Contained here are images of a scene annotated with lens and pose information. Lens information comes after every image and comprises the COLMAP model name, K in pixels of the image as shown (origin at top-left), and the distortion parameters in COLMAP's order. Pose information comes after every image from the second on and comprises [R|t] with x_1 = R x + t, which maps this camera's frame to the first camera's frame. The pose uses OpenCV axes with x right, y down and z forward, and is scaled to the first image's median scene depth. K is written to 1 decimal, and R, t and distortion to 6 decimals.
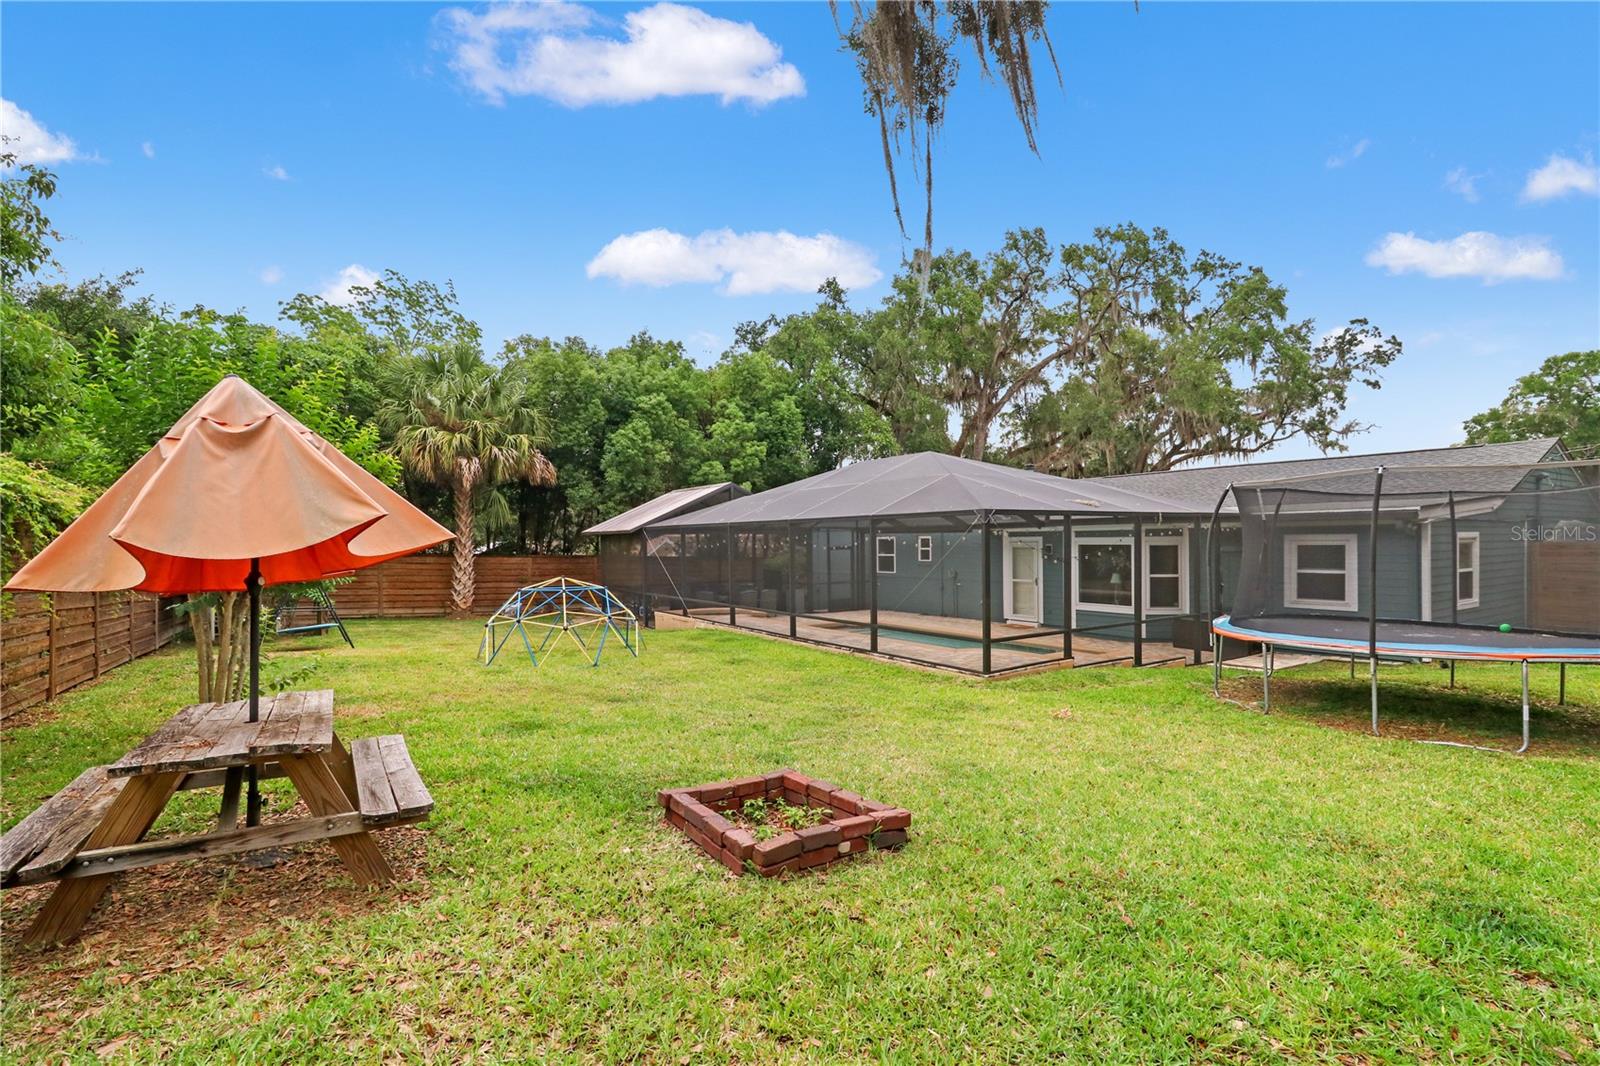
lens RADIAL K [[744.6, 0, 800.0], [0, 744.6, 533.0], [0, 0, 1]] dist [-0.000322, -0.000383]
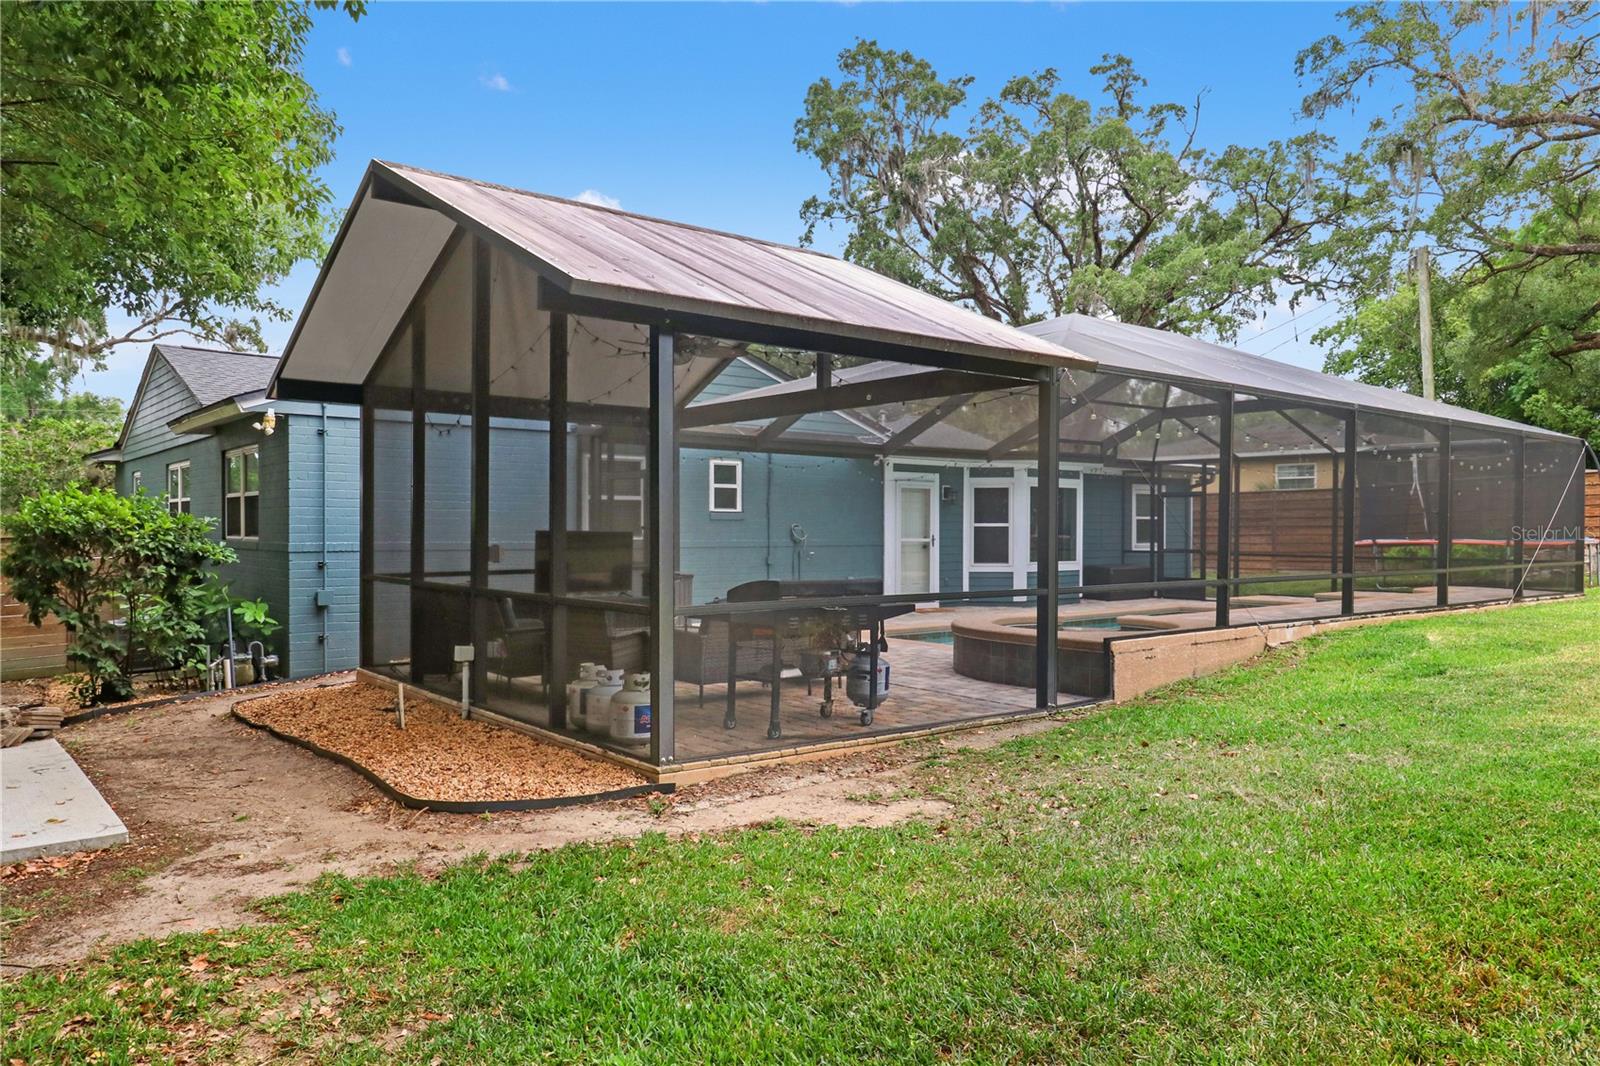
lens RADIAL K [[1090.0, 0, 800.0], [0, 1090.0, 533.0], [0, 0, 1]] dist [0.000544, 0.000275]
pose [[-0.101650, 0.003490, 0.994814, -0.538591], [-0.012227, 0.999914, -0.004757, 0.054458], [-0.994745, -0.012647, -0.101599, 1.023004]]
